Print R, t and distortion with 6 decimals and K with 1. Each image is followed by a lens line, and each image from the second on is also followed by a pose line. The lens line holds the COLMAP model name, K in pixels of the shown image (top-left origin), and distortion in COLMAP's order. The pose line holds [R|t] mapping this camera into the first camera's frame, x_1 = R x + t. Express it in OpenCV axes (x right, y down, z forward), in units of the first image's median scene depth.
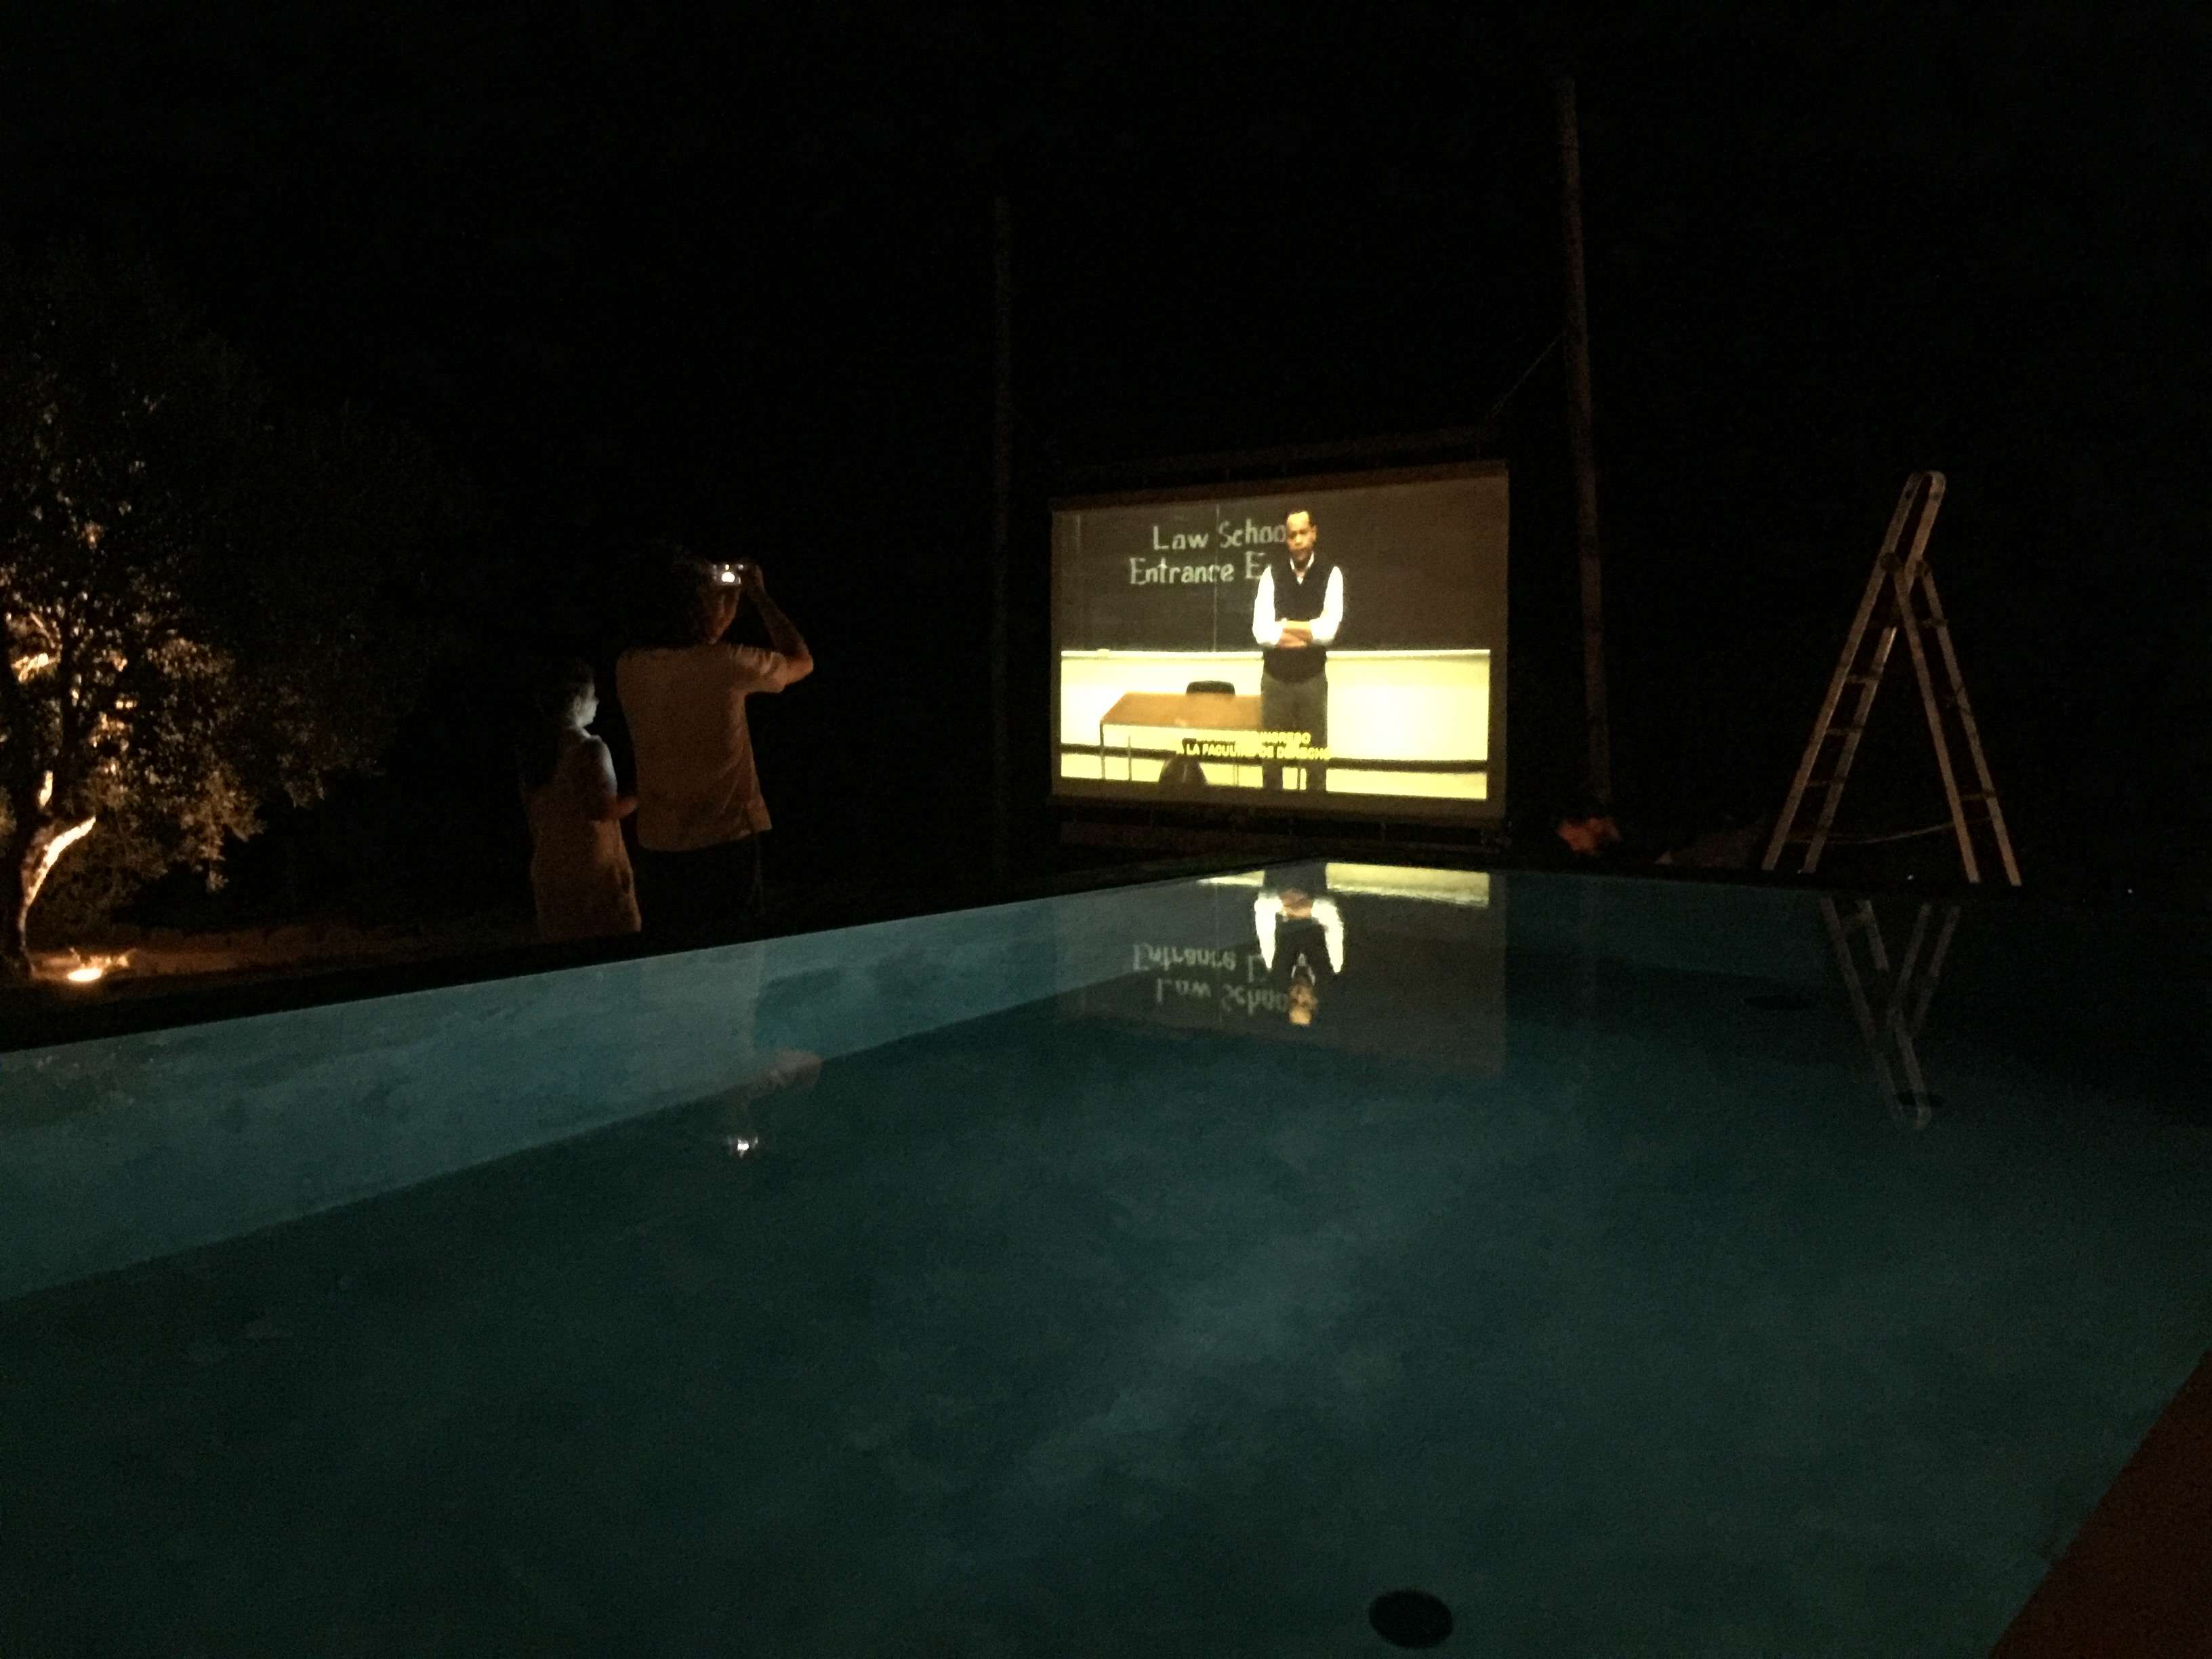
lens RADIAL K [[1878.0, 0, 1096.0], [0, 1878.0, 831.0], [0, 0, 1]] dist [-0.092105, 0.008691]
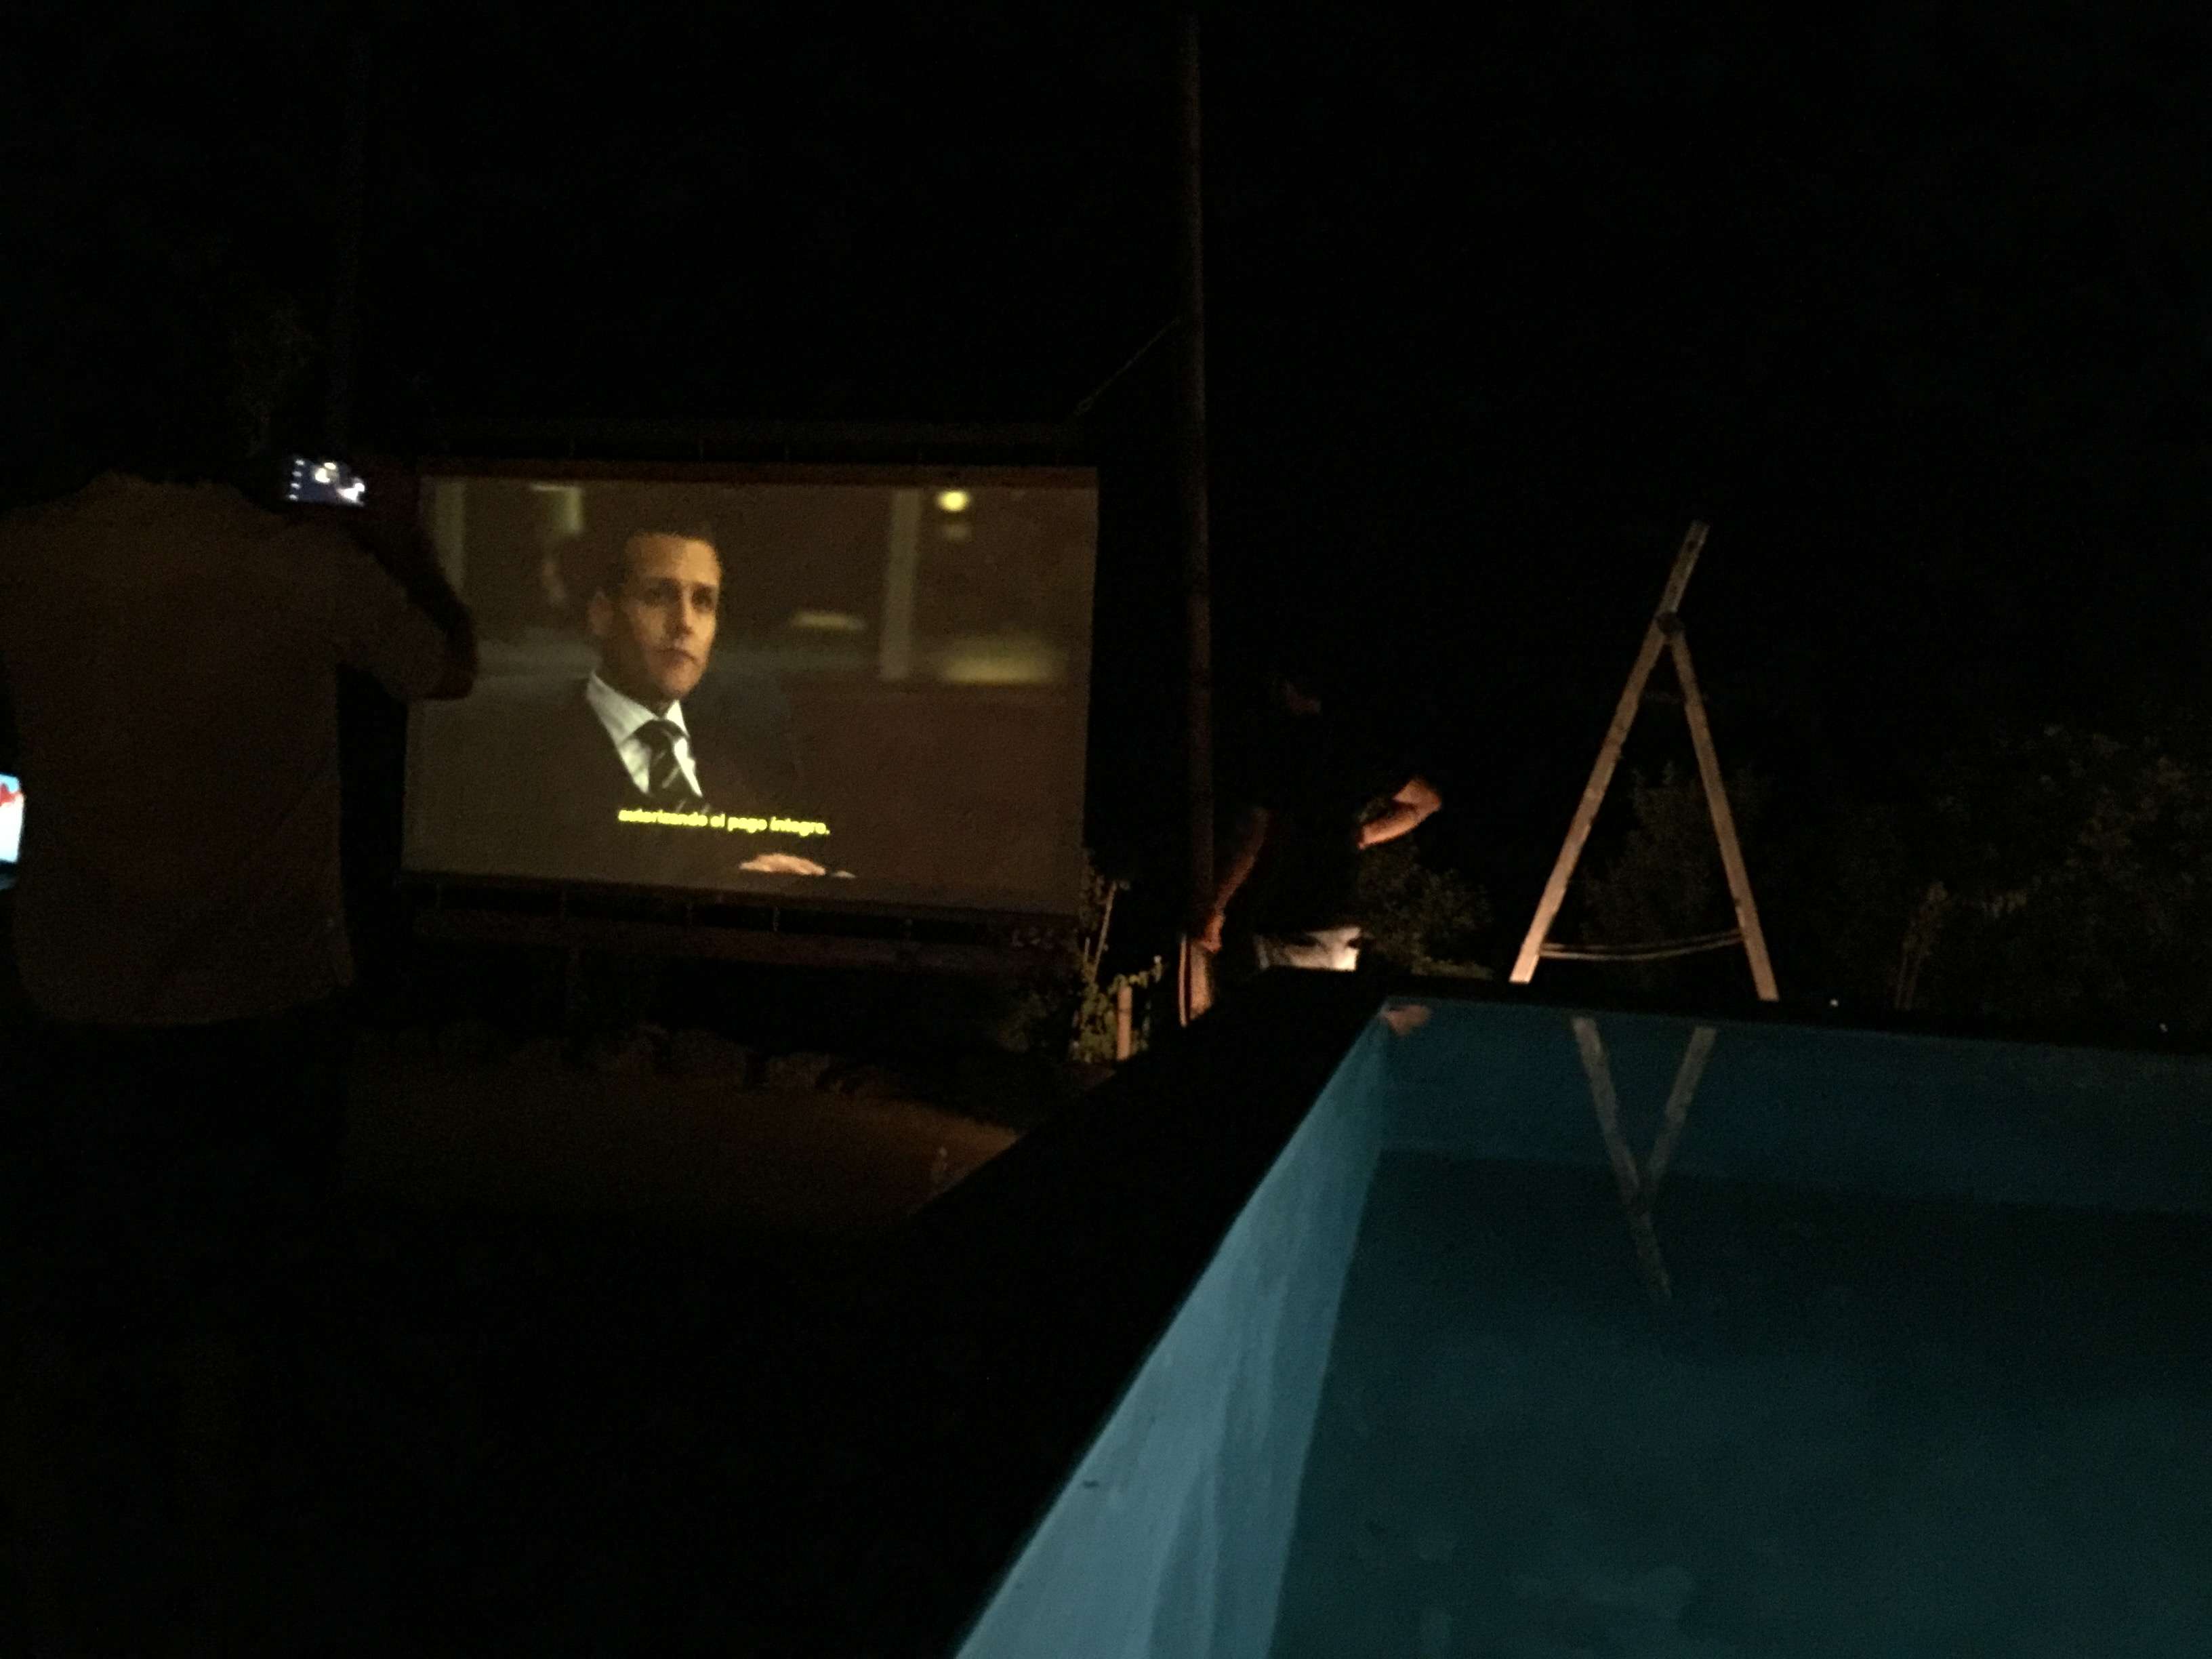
lens RADIAL K [[1878.0, 0, 1096.0], [0, 1878.0, 831.0], [0, 0, 1]] dist [-0.092105, 0.008691]
pose [[0.881038, 0.009614, 0.472948, -0.170134], [0.001821, 0.999717, -0.023715, -0.023431], [-0.473043, 0.021755, 0.880771, 0.296953]]
